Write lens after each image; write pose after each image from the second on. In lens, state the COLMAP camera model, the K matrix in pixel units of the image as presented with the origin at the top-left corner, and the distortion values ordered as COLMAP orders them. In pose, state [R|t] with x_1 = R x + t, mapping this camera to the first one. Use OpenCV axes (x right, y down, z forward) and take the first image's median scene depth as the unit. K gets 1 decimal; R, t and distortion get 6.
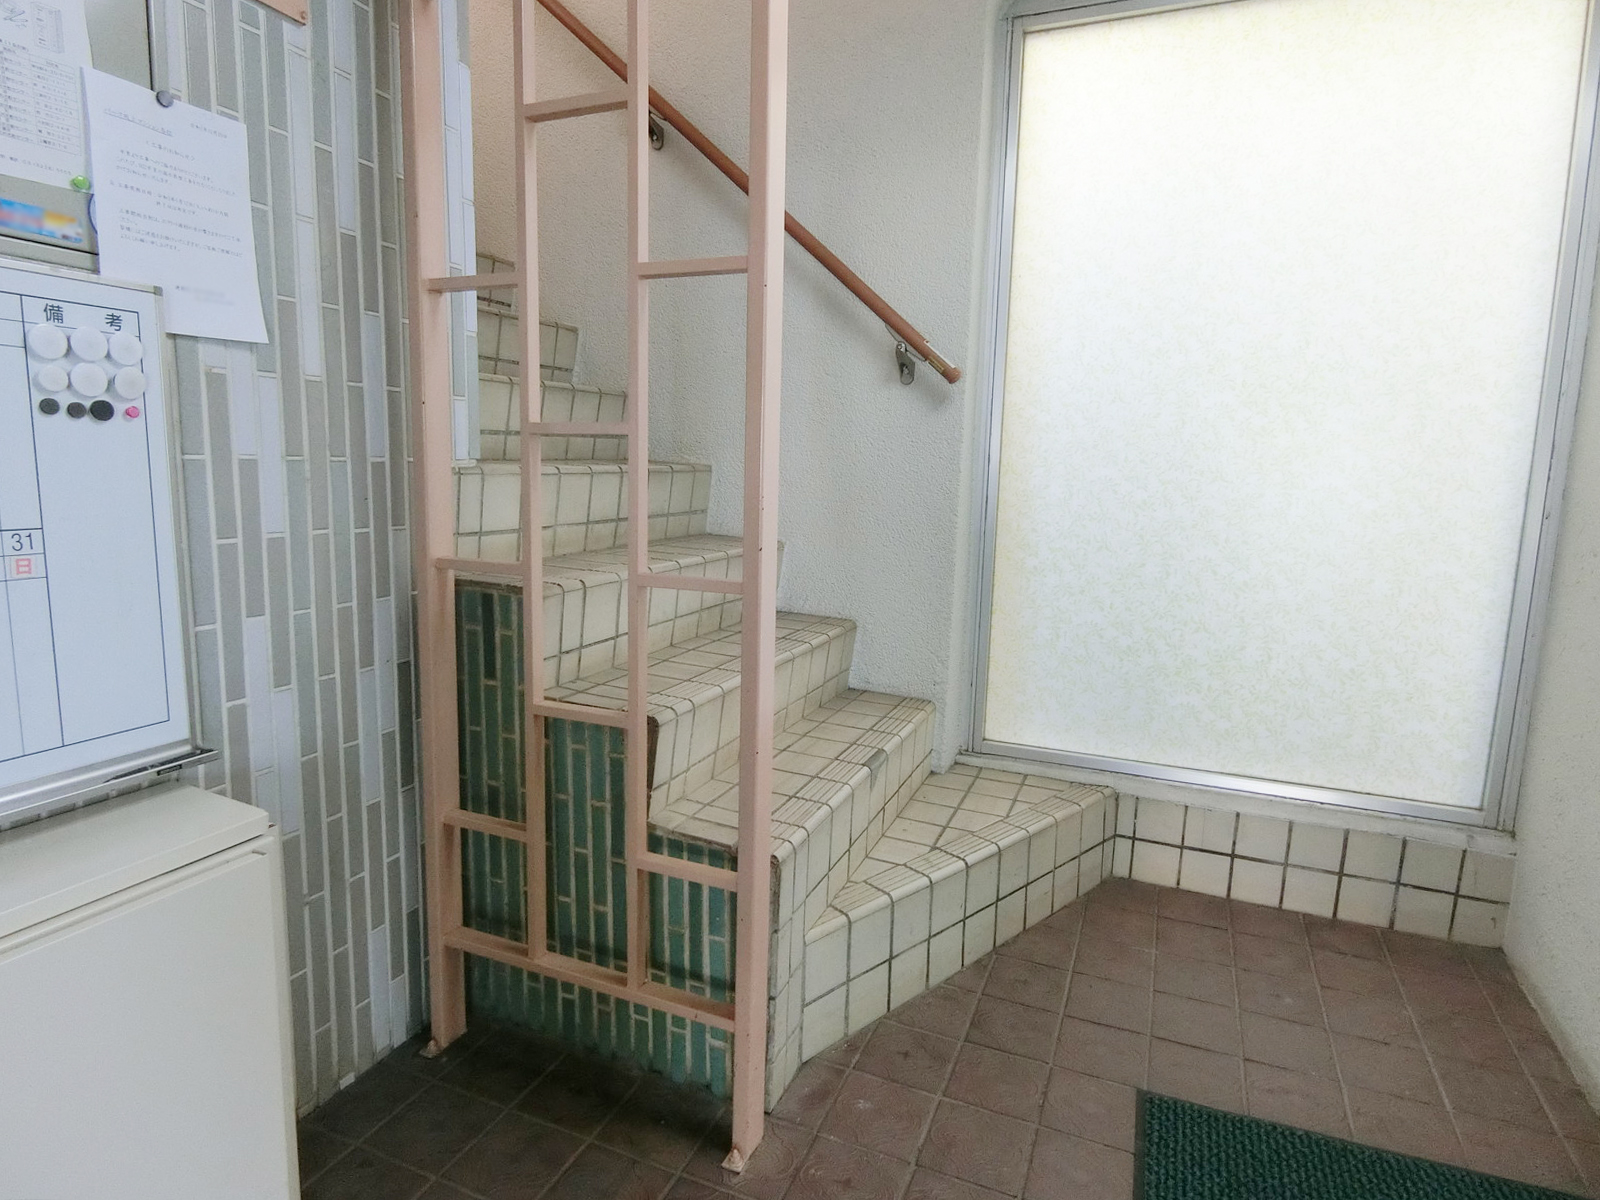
lens RADIAL K [[917.7, 0, 801.6], [0, 917.7, 584.5], [0, 0, 1]] dist [-0.000846, -0.013069]
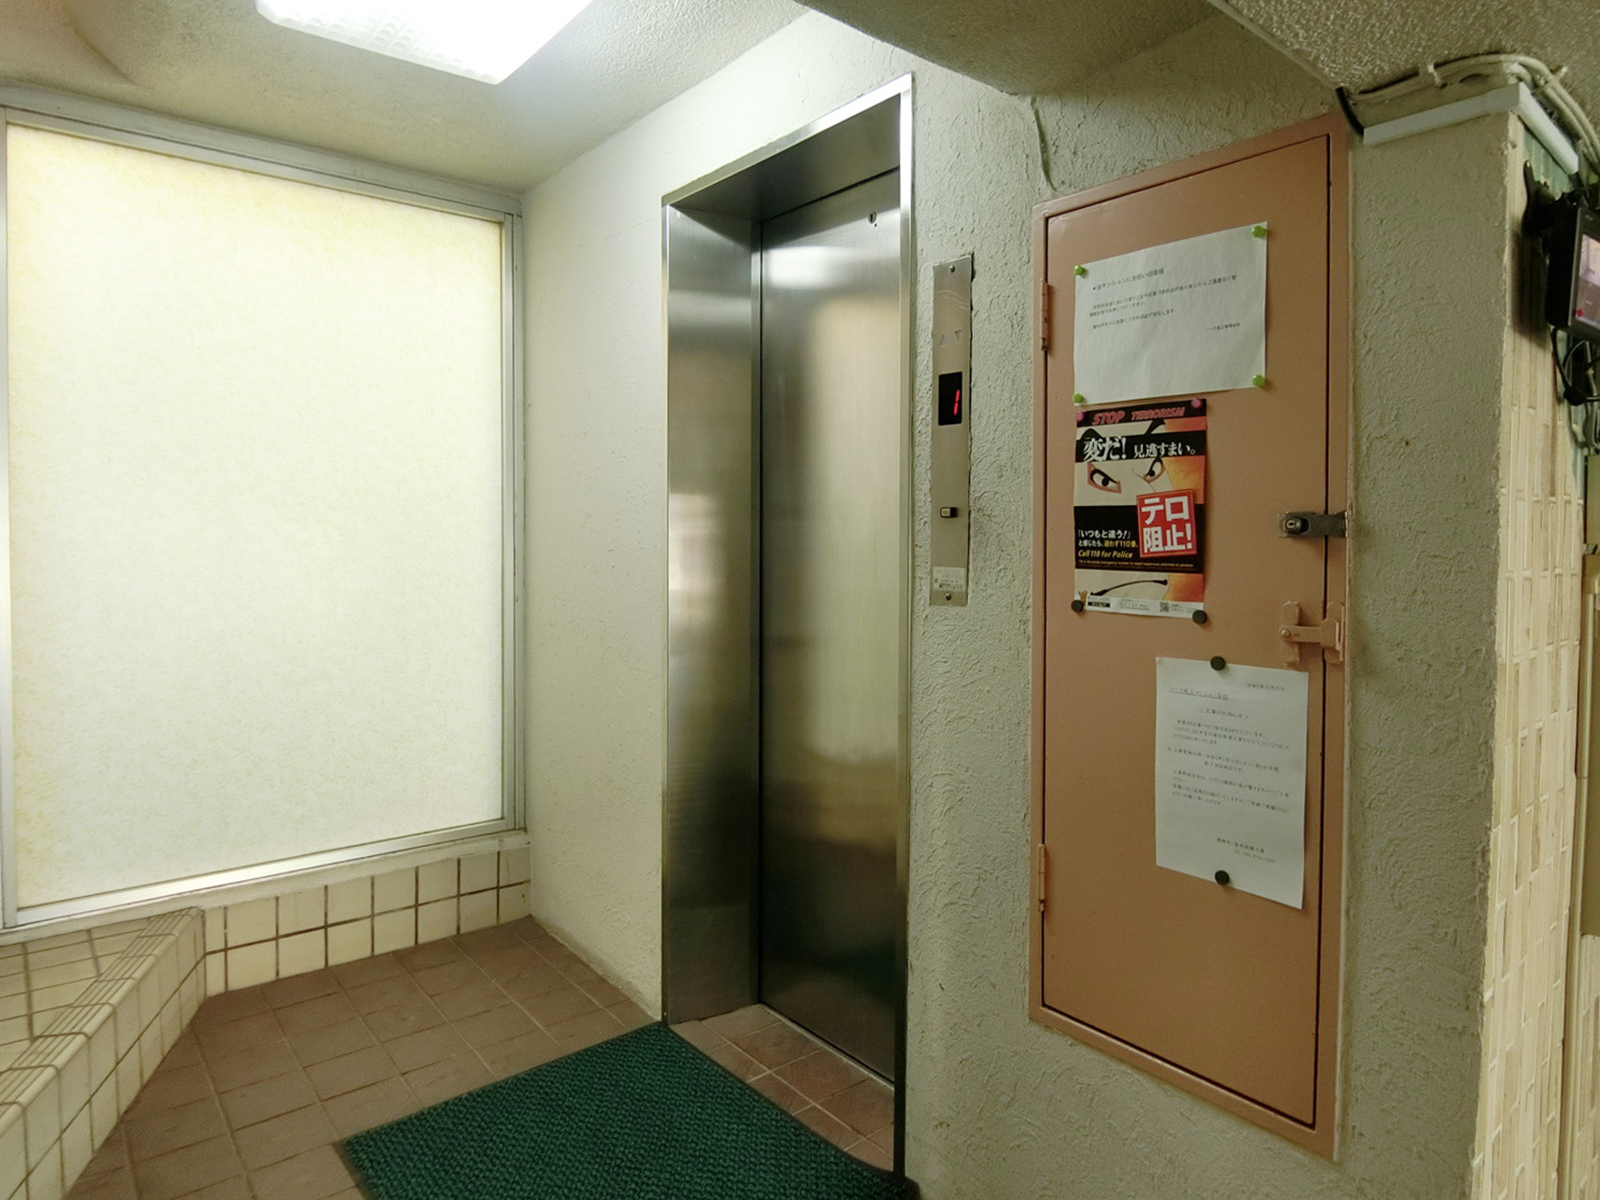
lens RADIAL K [[893.8, 0, 800.9], [0, 893.8, 564.8], [0, 0, 1]] dist [-0.000237, -0.000603]
pose [[0.498401, -0.045770, 0.865738, -0.162530], [0.137286, 0.990172, -0.026686, -0.028627], [-0.856008, 0.132154, 0.499786, -0.085764]]
